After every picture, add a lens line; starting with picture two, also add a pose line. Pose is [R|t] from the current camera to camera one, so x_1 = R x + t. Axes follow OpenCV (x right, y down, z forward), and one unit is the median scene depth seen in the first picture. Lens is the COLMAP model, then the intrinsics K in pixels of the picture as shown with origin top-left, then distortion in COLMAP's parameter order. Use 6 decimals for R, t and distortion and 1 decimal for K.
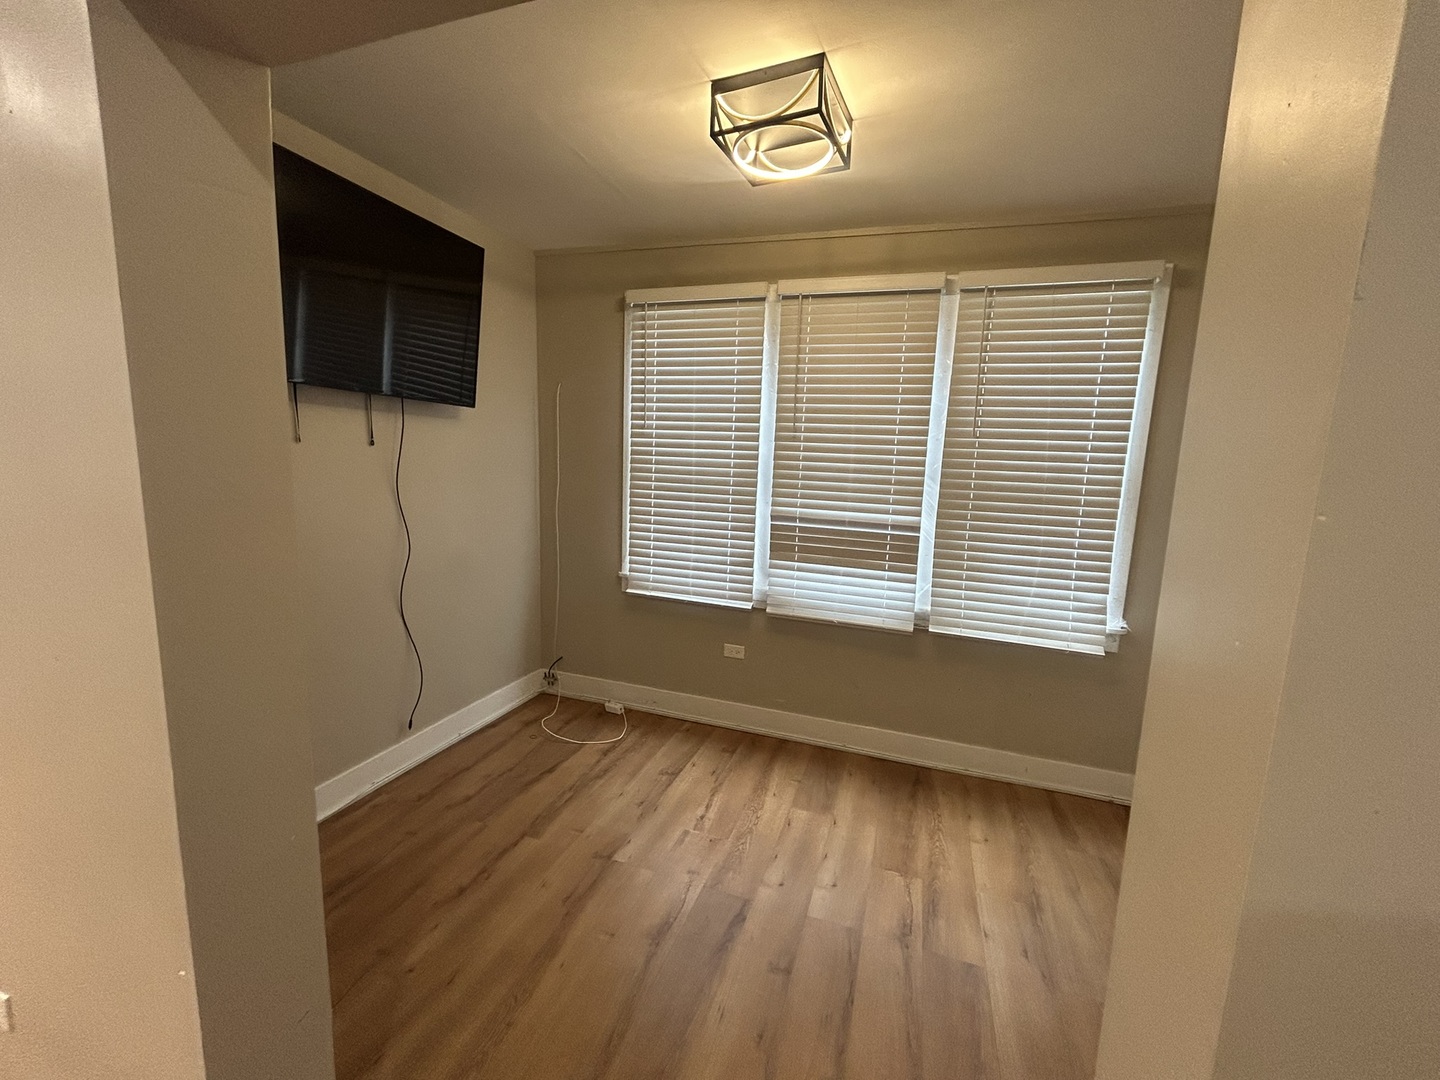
lens RADIAL K [[586.8, 0, 718.0], [0, 586.8, 531.2], [0, 0, 1]] dist [-0.001711, 0.001795]
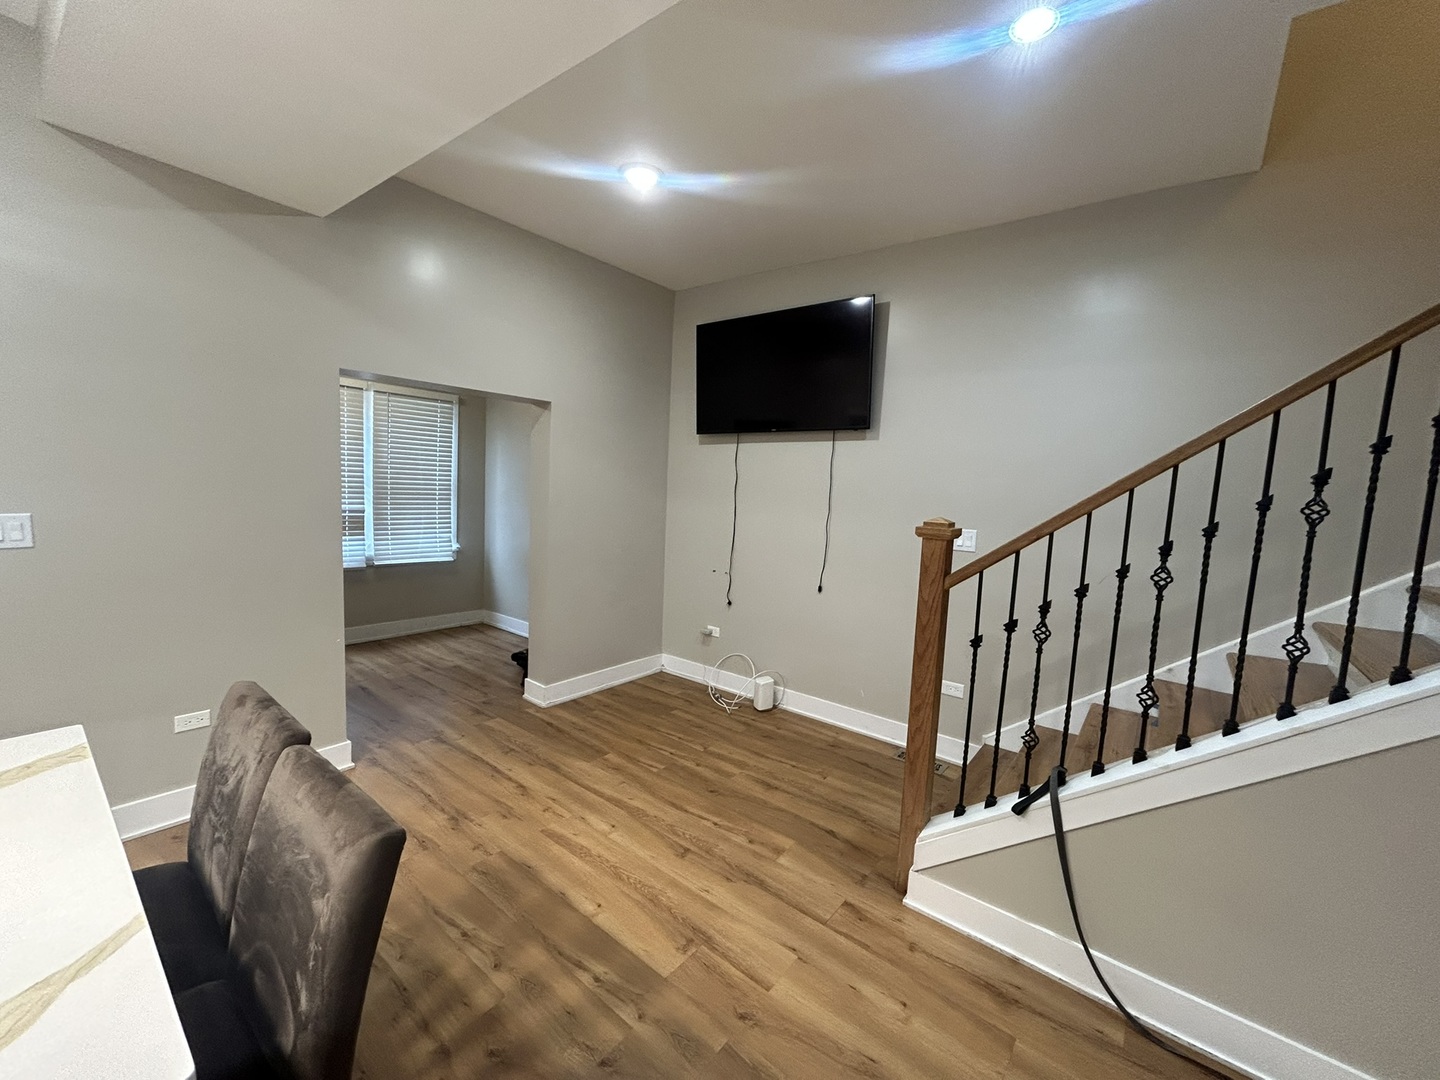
lens RADIAL K [[586.8, 0, 717.6], [0, 586.8, 540.7], [0, 0, 1]] dist [-0.001711, 0.001795]
pose [[0.340413, -0.109123, 0.933922, -1.102093], [0.094078, 0.992212, 0.081642, 0.044741], [-0.935558, 0.060070, 0.348028, -0.756044]]
